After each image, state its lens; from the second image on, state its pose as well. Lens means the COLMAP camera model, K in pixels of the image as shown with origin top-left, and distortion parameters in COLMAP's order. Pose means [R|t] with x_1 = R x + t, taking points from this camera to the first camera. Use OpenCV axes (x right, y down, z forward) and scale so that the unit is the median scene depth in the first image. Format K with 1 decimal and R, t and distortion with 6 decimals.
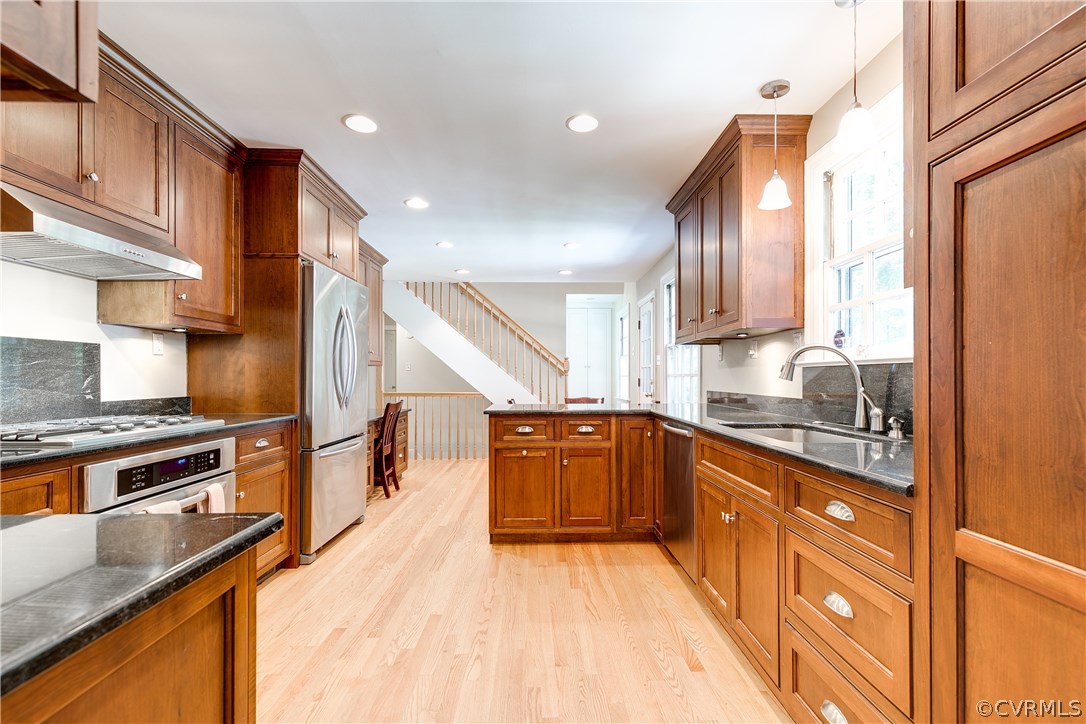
lens RADIAL K [[490.3, 0, 542.8], [0, 490.3, 377.3], [0, 0, 1]] dist [0.013915, 0.000603]
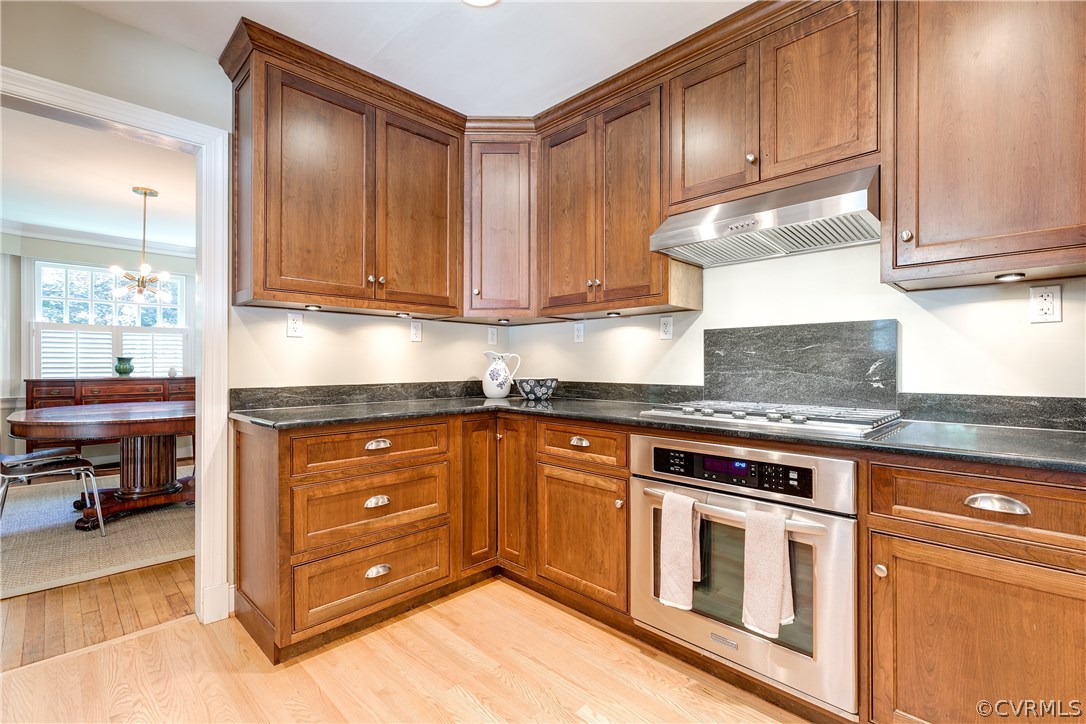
lens RADIAL K [[490.3, 0, 546.6], [0, 490.3, 362.1], [0, 0, 1]] dist [0.013915, 0.000603]
pose [[-0.715900, -0.001568, -0.698201, 0.051094], [0.002969, 0.999982, -0.005290, 0.003616], [0.698196, -0.005860, -0.715883, 1.102307]]
